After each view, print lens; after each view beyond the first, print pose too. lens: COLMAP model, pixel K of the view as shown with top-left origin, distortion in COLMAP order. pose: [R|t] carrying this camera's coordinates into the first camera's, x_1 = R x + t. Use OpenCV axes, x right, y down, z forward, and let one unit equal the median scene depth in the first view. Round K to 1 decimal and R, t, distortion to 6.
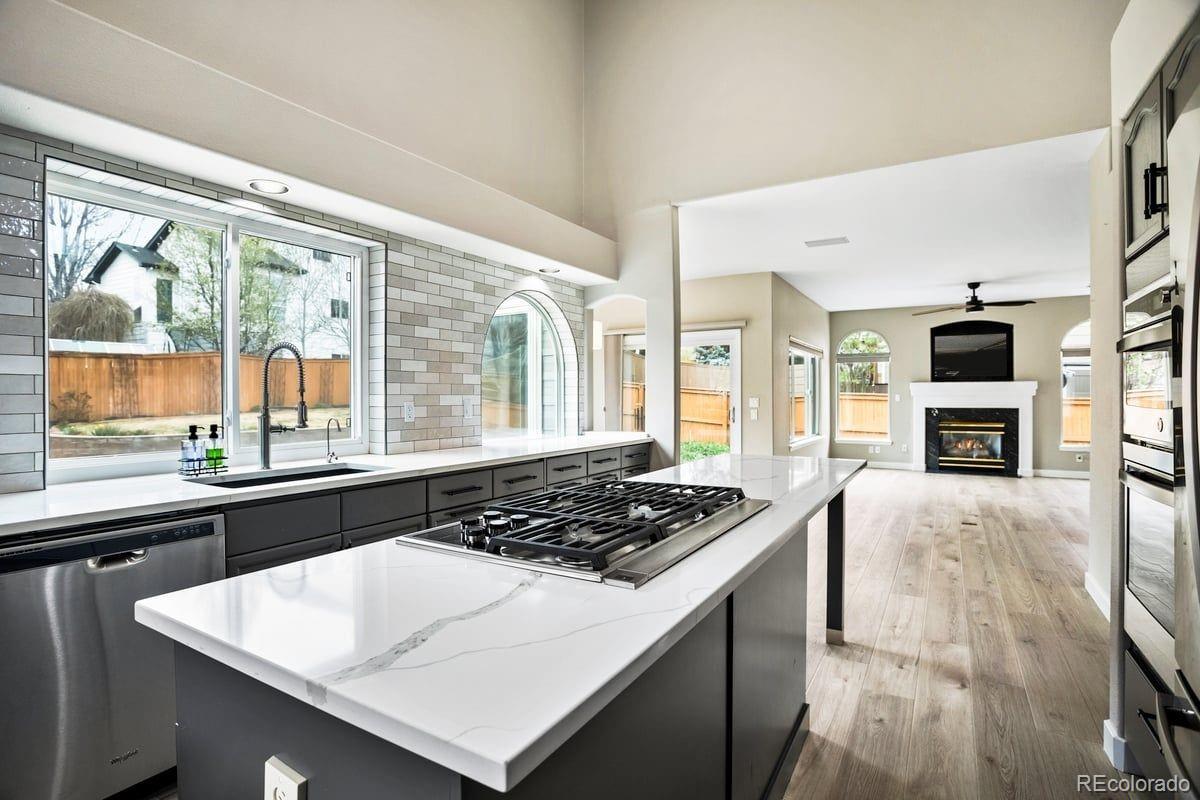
lens RADIAL K [[591.8, 0, 596.1], [0, 591.8, 403.4], [0, 0, 1]] dist [-0.069369, 0.028389]
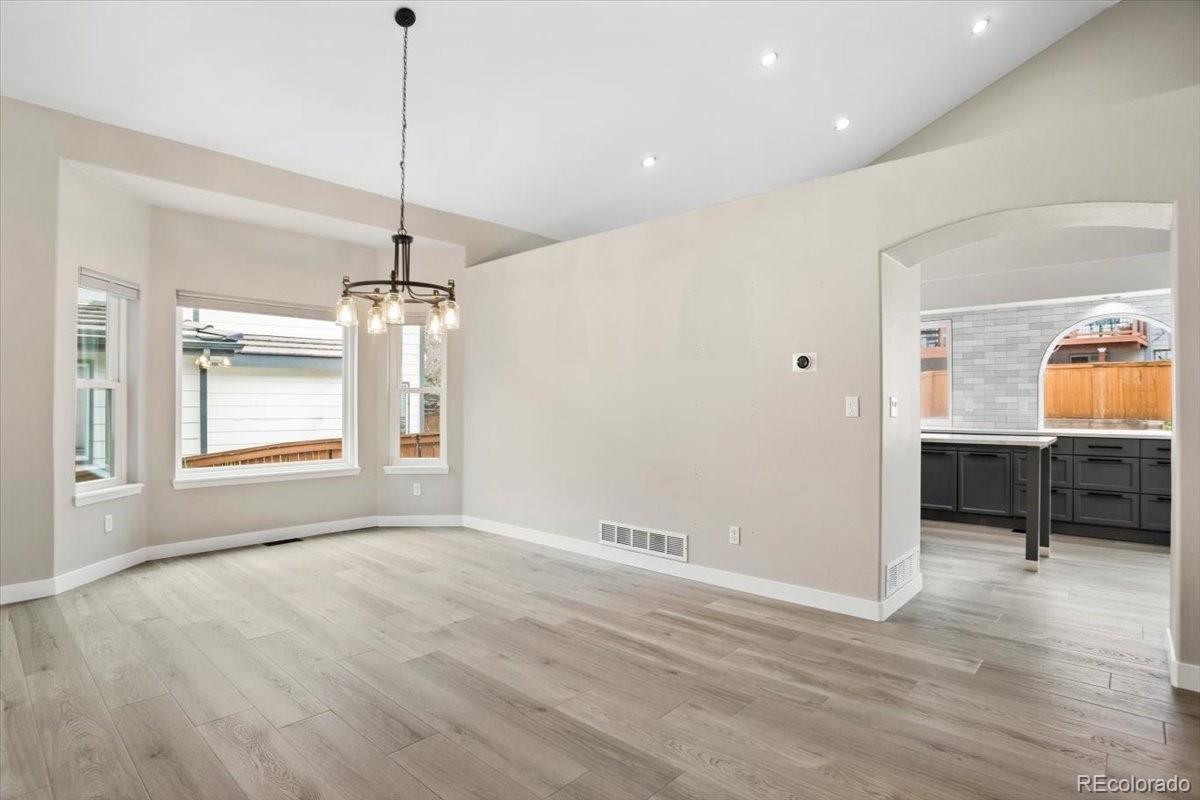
lens RADIAL K [[612.9, 0, 593.5], [0, 612.9, 396.6], [0, 0, 1]] dist [-0.071596, 0.030277]
pose [[-0.198364, -0.007347, -0.980101, 1.399889], [-0.012615, 0.999908, -0.004943, 0.007877], [0.980047, 0.011383, -0.198438, 0.167113]]
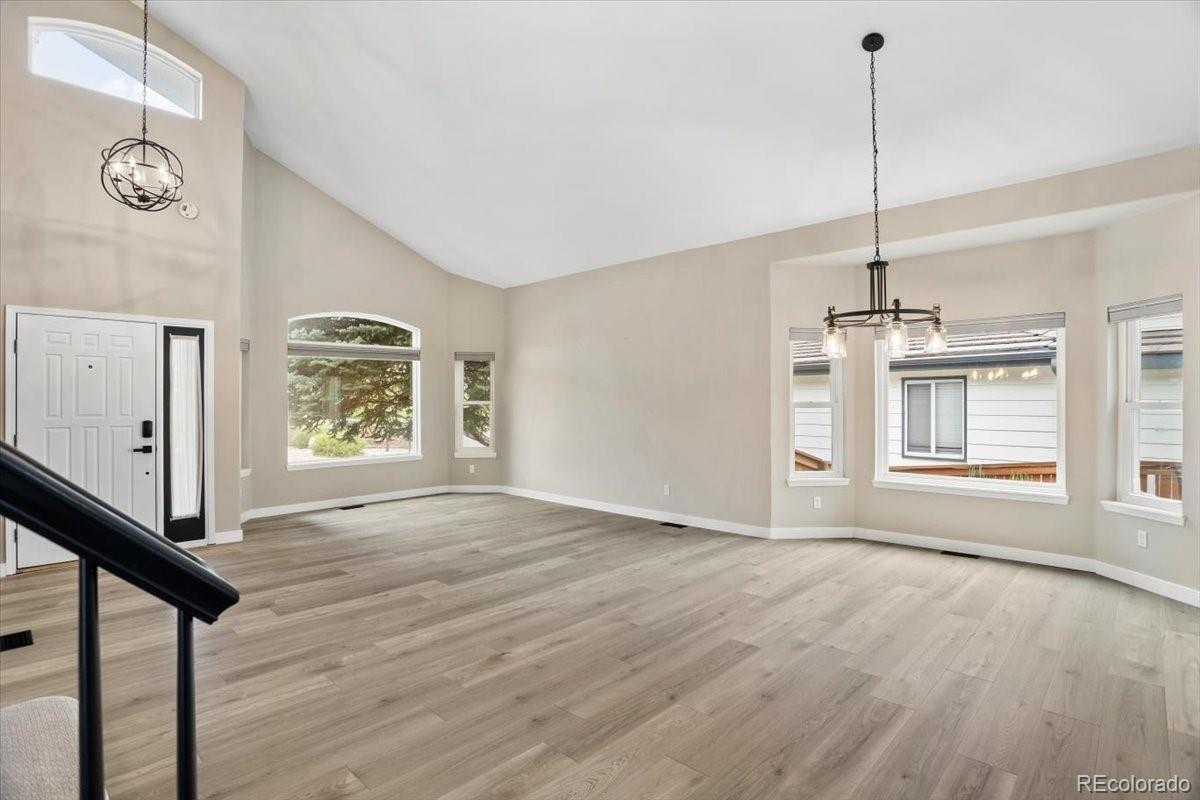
lens RADIAL K [[591.8, 0, 596.1], [0, 591.8, 403.4], [0, 0, 1]] dist [-0.069369, 0.028389]
pose [[-0.976644, 0.007438, 0.214734, 0.819327], [0.010674, 0.999846, 0.013915, -0.035139], [-0.214597, 0.015882, -0.976574, 0.633097]]
